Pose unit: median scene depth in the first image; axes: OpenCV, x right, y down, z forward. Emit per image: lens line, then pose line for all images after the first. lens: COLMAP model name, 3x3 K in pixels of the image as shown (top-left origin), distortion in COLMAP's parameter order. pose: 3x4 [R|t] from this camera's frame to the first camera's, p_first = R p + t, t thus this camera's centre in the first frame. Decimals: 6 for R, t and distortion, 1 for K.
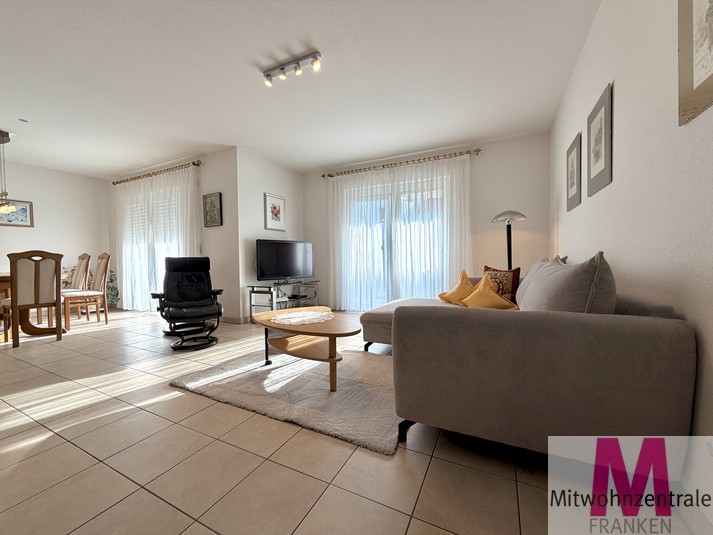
lens RADIAL K [[283.4, 0, 358.9], [0, 283.4, 267.3], [0, 0, 1]] dist [-0.000787, -0.000613]
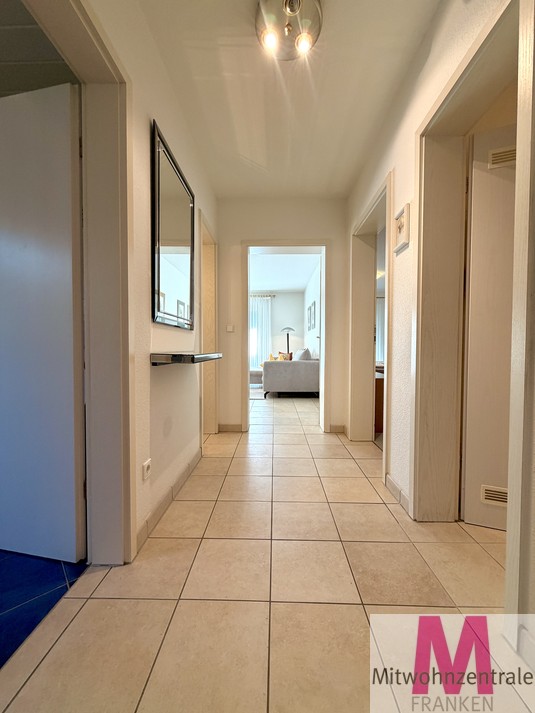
lens RADIAL K [[283.4, 0, 267.9], [0, 283.4, 355.6], [0, 0, 1]] dist [-0.000787, -0.000613]
pose [[0.904925, 0.003674, 0.425556, -0.464239], [-0.004477, 0.999990, 0.000886, 0.018385], [-0.425548, -0.002707, 0.904932, -0.788255]]
